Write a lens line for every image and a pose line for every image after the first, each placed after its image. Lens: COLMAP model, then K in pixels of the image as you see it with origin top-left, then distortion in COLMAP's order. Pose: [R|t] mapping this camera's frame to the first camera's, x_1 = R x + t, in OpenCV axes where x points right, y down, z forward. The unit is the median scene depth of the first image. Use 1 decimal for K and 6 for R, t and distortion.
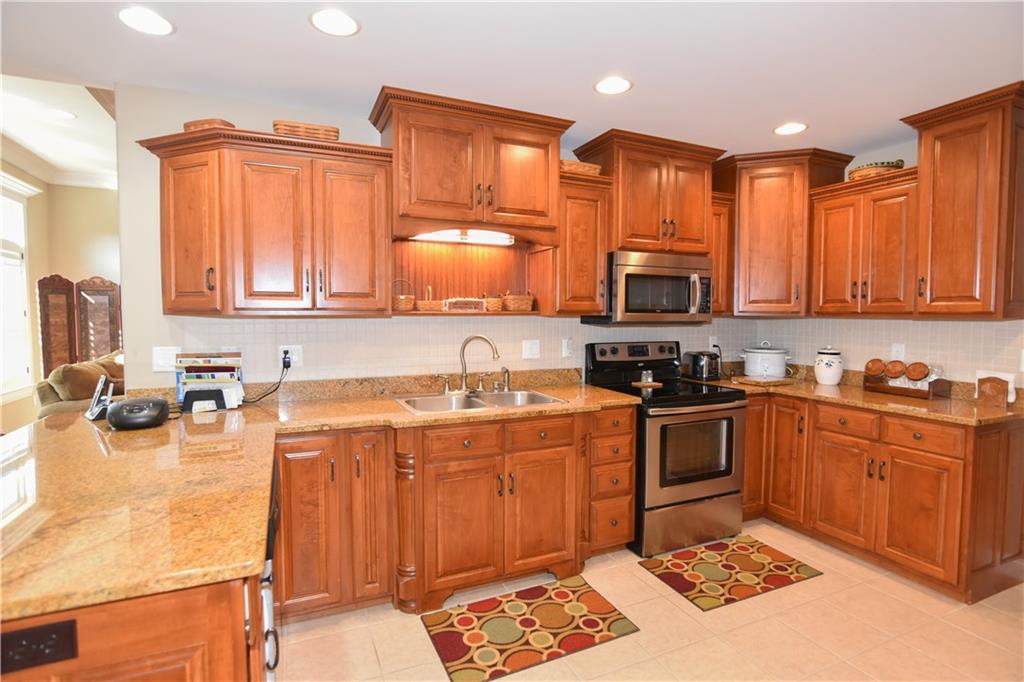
lens RADIAL K [[510.3, 0, 510.8], [0, 510.3, 338.1], [0, 0, 1]] dist [-0.024783, 0.002728]
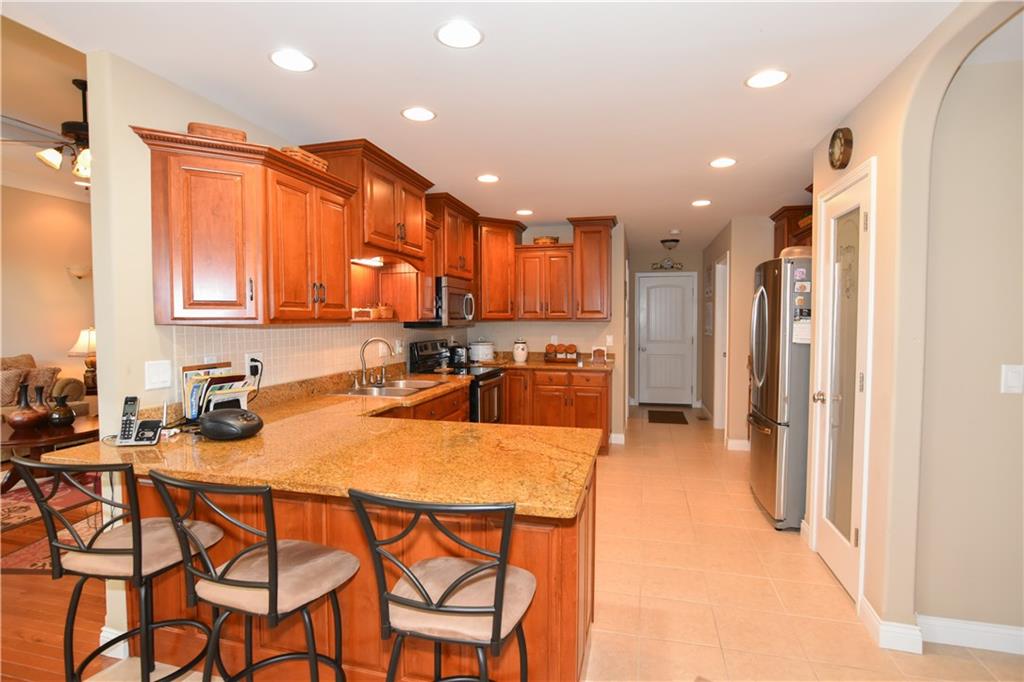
lens RADIAL K [[510.3, 0, 510.6], [0, 510.3, 340.5], [0, 0, 1]] dist [-0.024783, 0.002728]
pose [[0.621879, -0.037827, 0.782199, -0.877541], [0.042165, 0.999001, 0.014789, -0.005197], [-0.781978, 0.023784, 0.622853, -0.041698]]
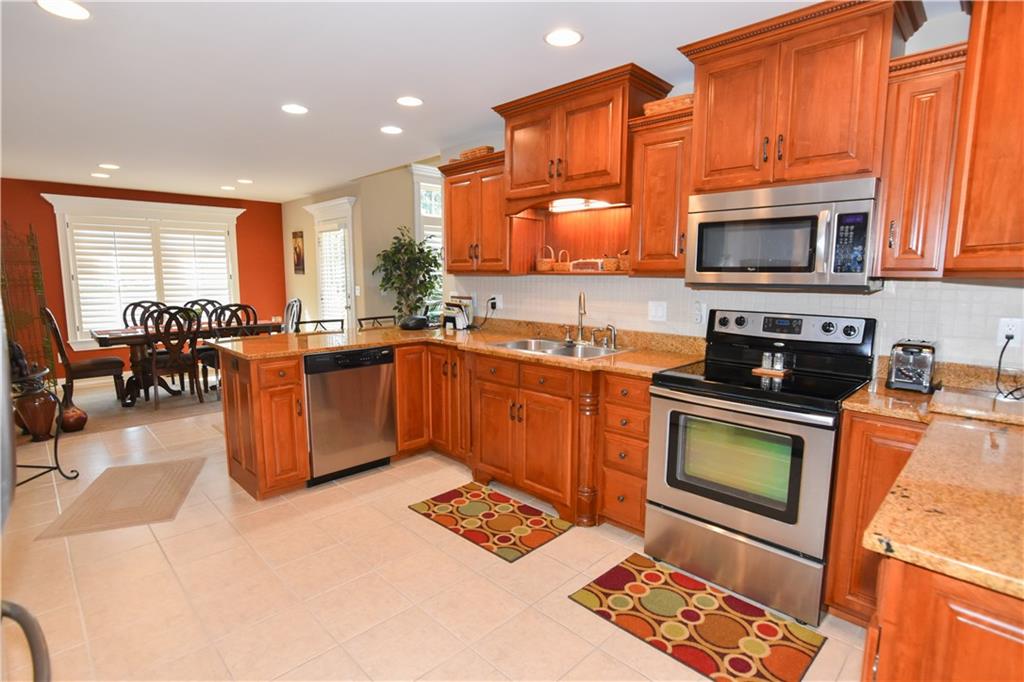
lens RADIAL K [[510.3, 0, 503.2], [0, 510.3, 337.1], [0, 0, 1]] dist [-0.024783, 0.002728]
pose [[0.342301, 0.117390, -0.932228, 0.960188], [-0.040155, 0.993086, 0.110309, -0.026310], [0.938732, -0.000325, 0.344648, 0.471636]]
